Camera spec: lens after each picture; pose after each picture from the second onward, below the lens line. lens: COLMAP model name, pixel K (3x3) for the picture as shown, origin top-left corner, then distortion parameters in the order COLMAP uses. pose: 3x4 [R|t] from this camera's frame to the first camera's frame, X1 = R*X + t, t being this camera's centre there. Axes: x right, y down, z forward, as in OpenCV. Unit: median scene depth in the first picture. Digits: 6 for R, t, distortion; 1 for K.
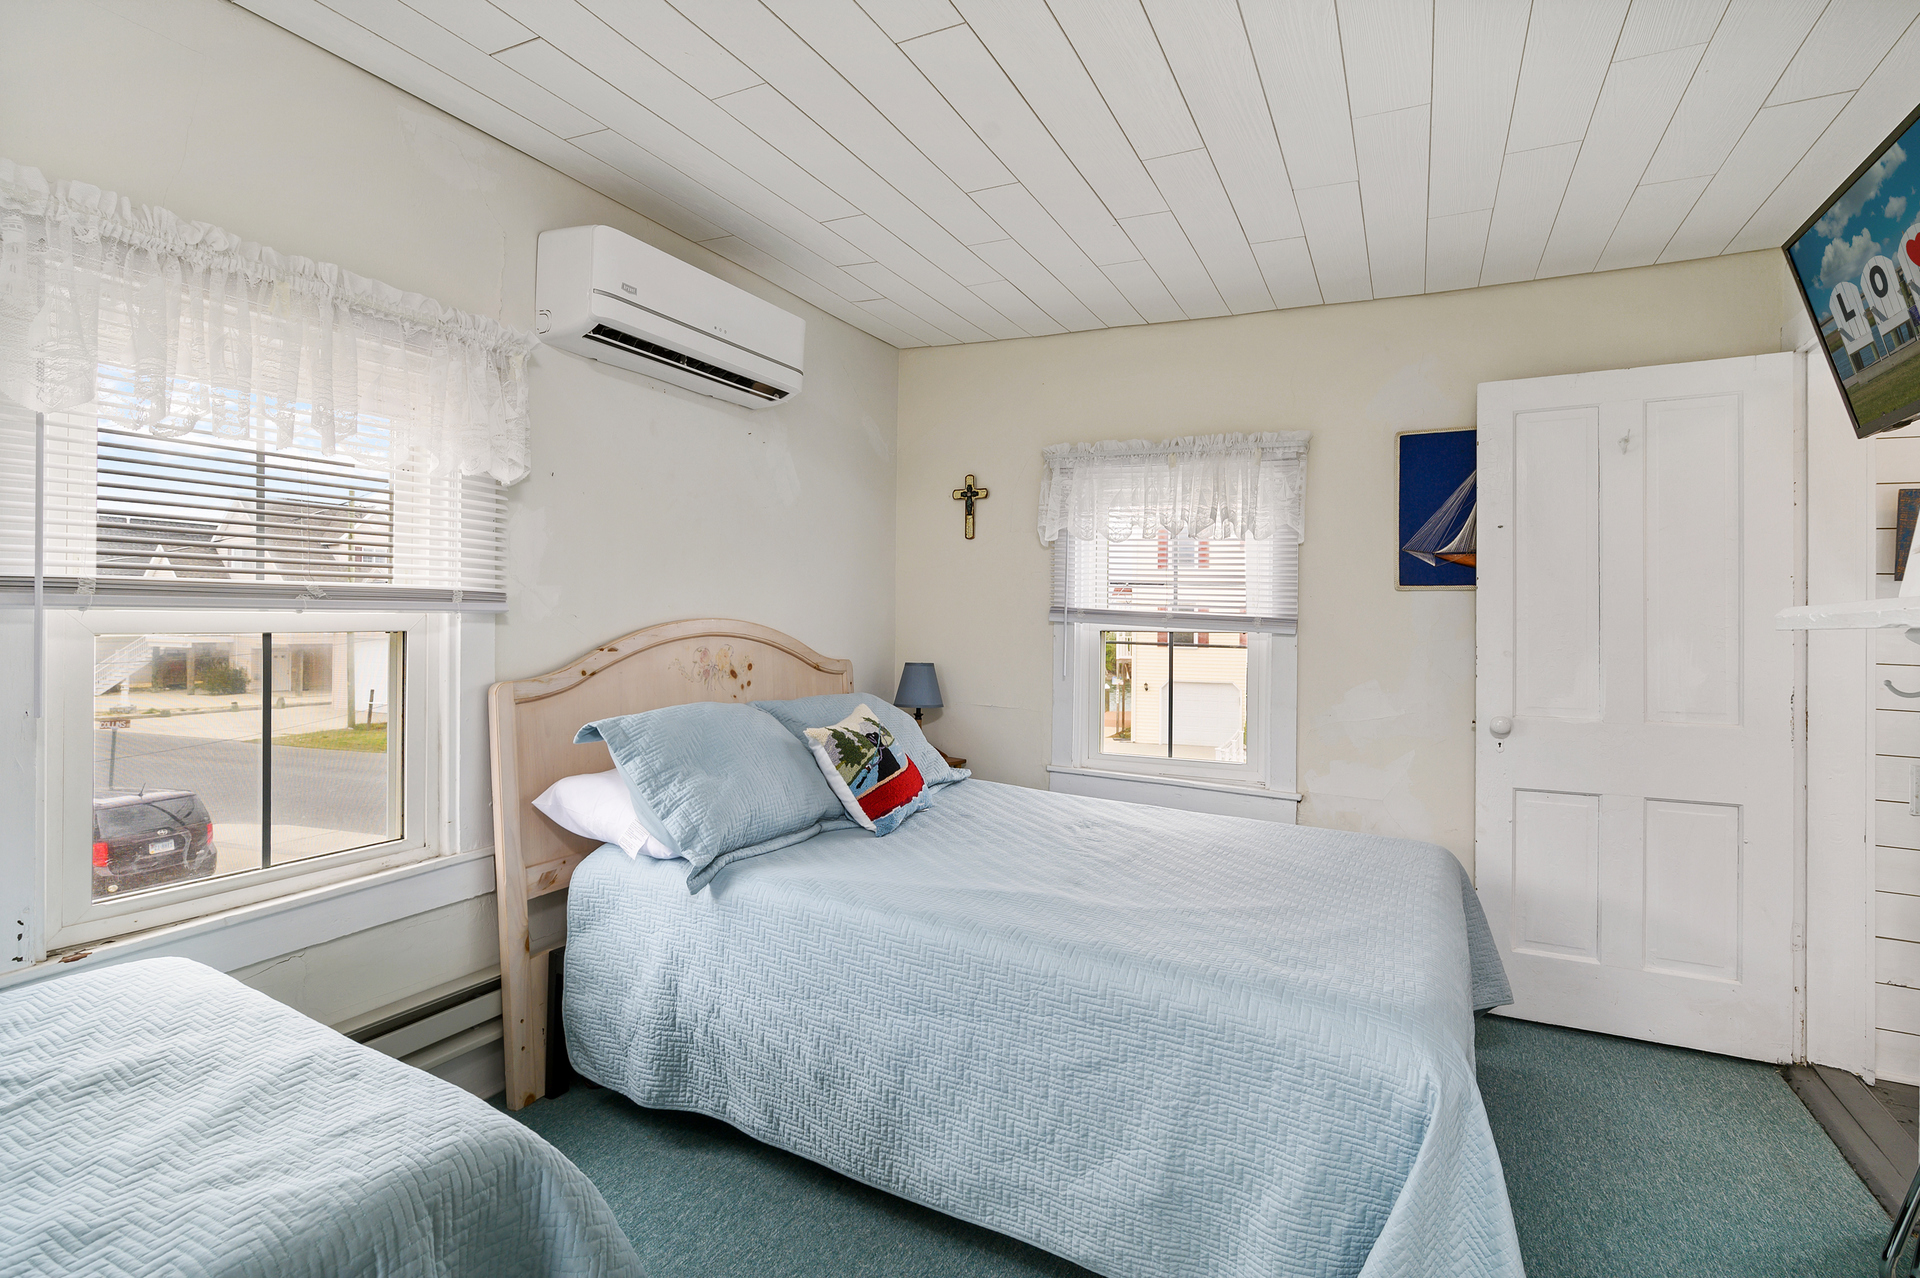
lens RADIAL K [[906.8, 0, 954.9], [0, 906.8, 602.5], [0, 0, 1]] dist [-0.002363, -0.000454]
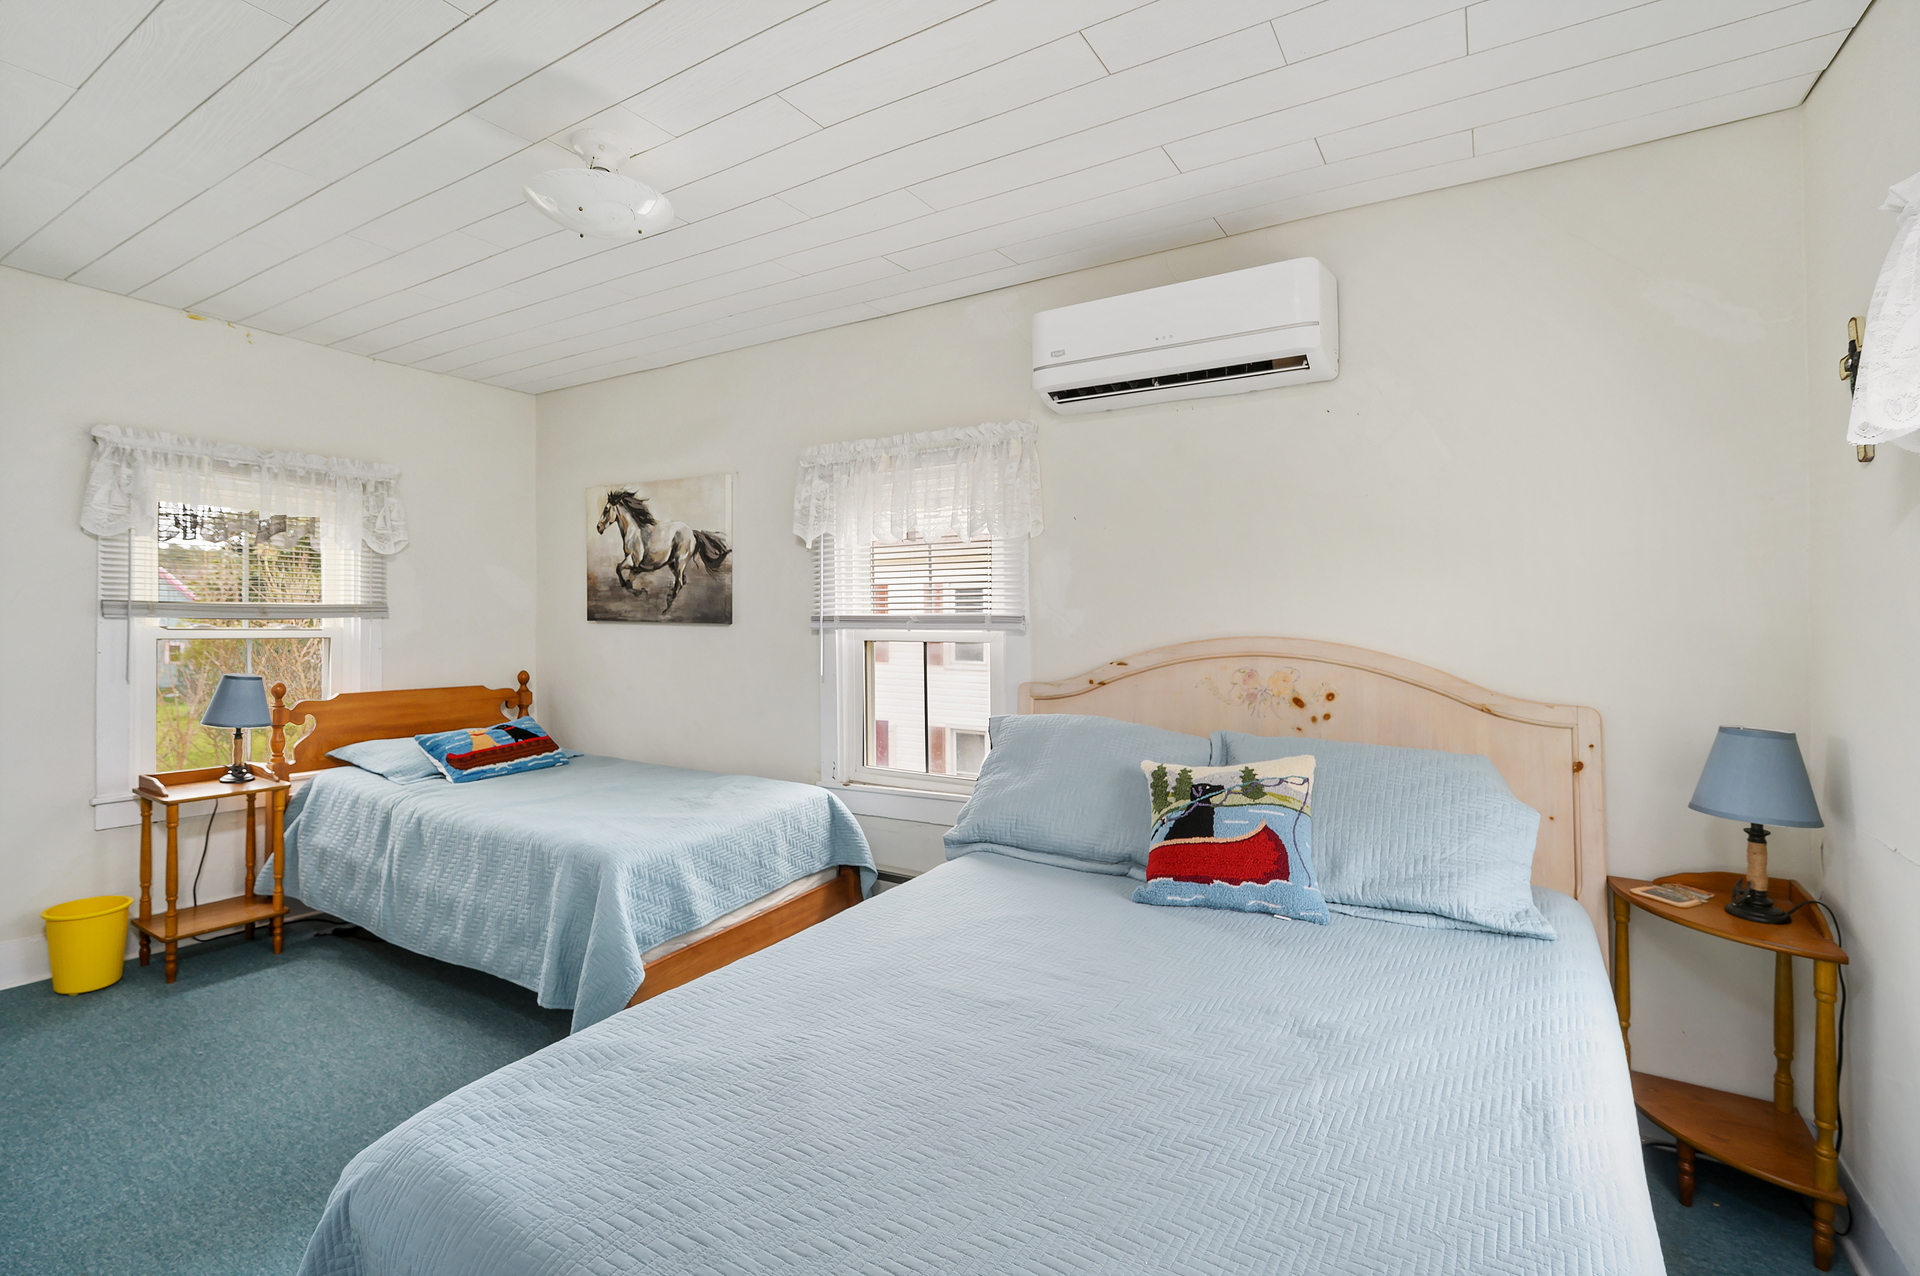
lens RADIAL K [[841.4, 0, 960.4], [0, 841.4, 612.5], [0, 0, 1]] dist [0.002873, 0.000489]
pose [[-0.067730, -0.033695, -0.997135, 1.201244], [0.005687, 0.999400, -0.034158, 0.041655], [0.997687, -0.007984, -0.067498, 1.558870]]
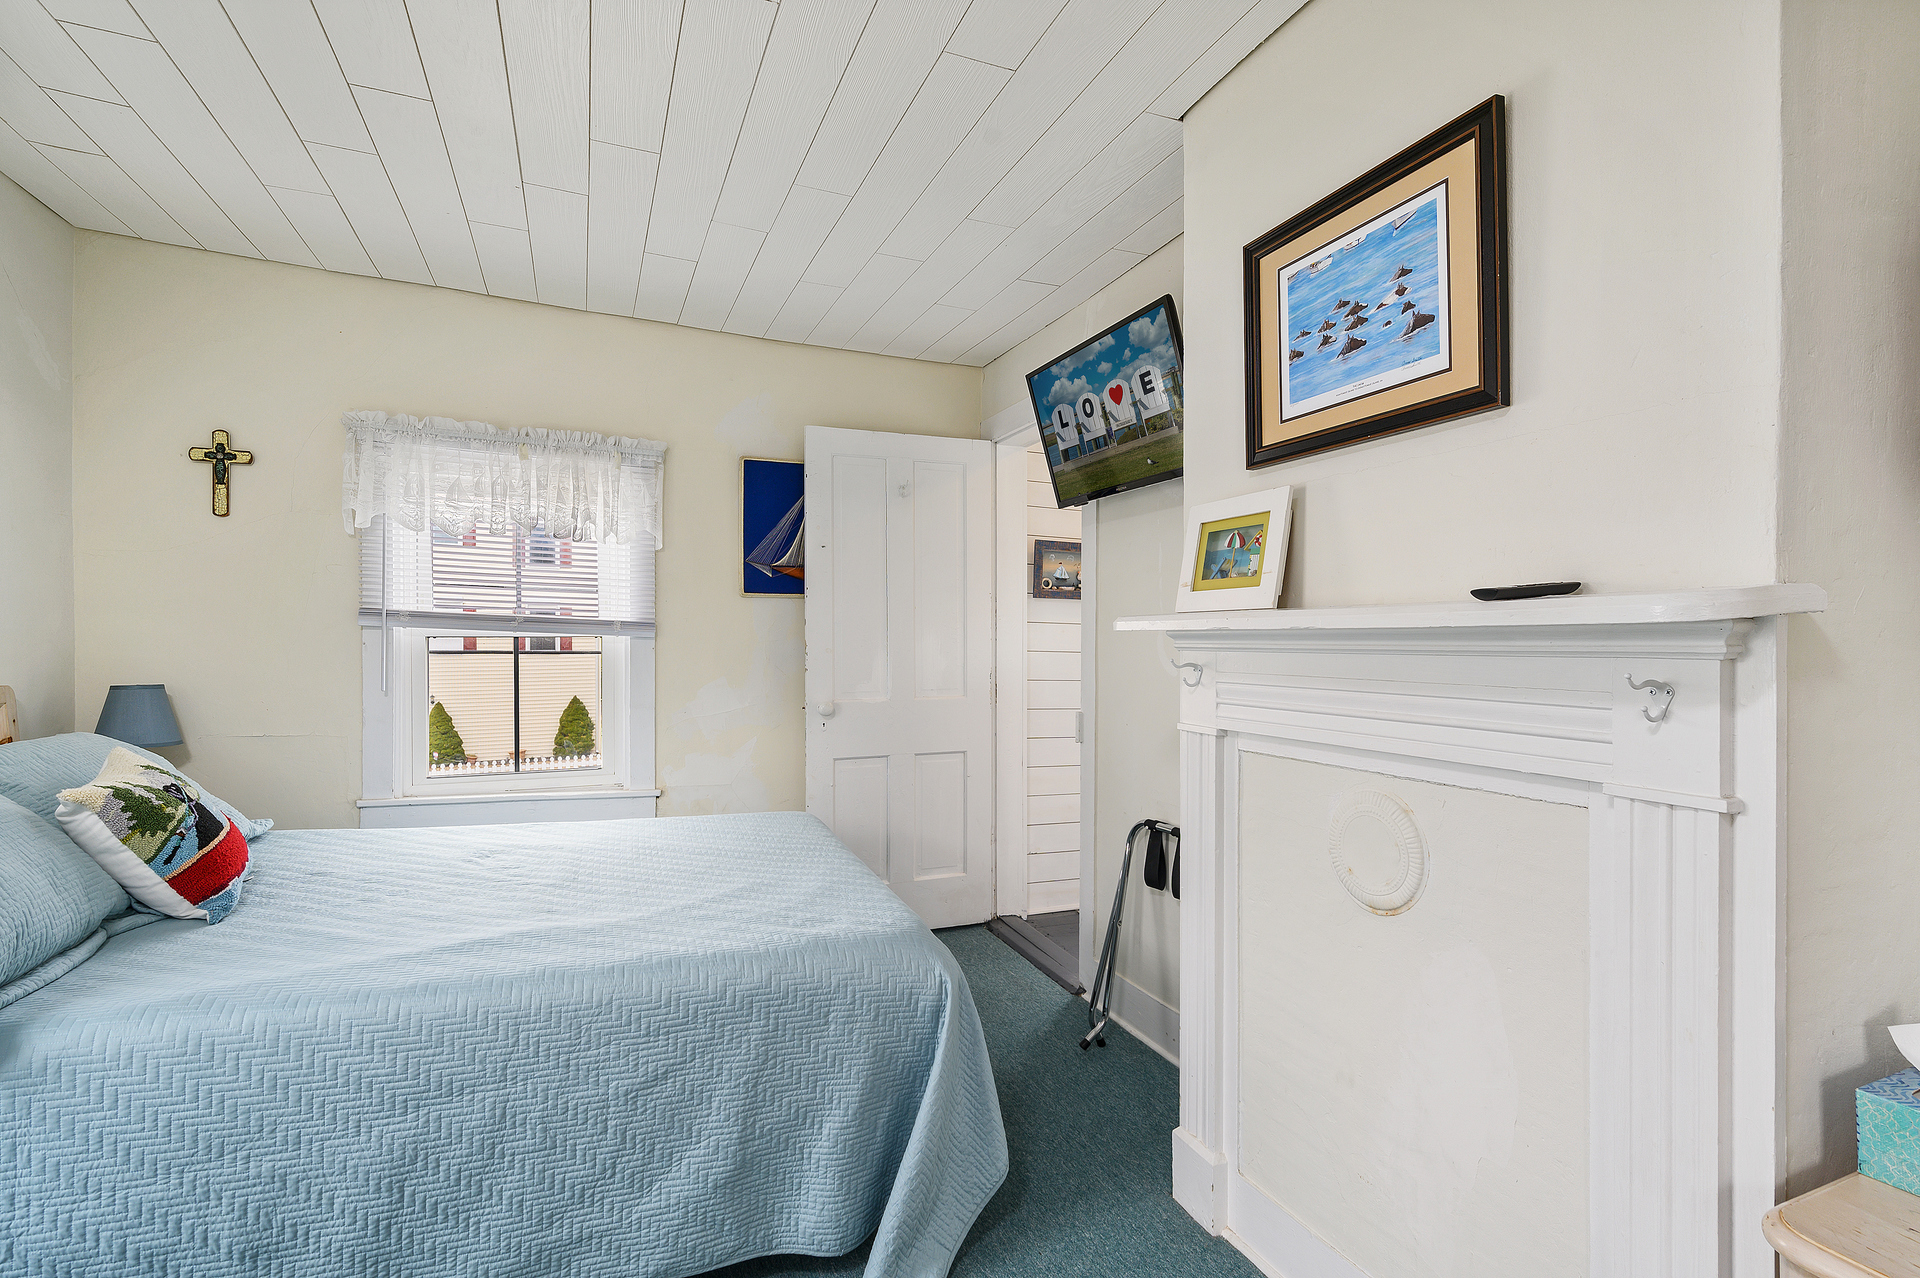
lens RADIAL K [[901.9, 0, 960.0], [0, 901.9, 639.0], [0, 0, 1]] dist [-0.000147, 0.000239]
pose [[0.651813, -0.015836, 0.758214, -0.212396], [-0.010925, 0.999482, 0.030267, 0.002139], [-0.758301, -0.028012, 0.651303, 0.075045]]
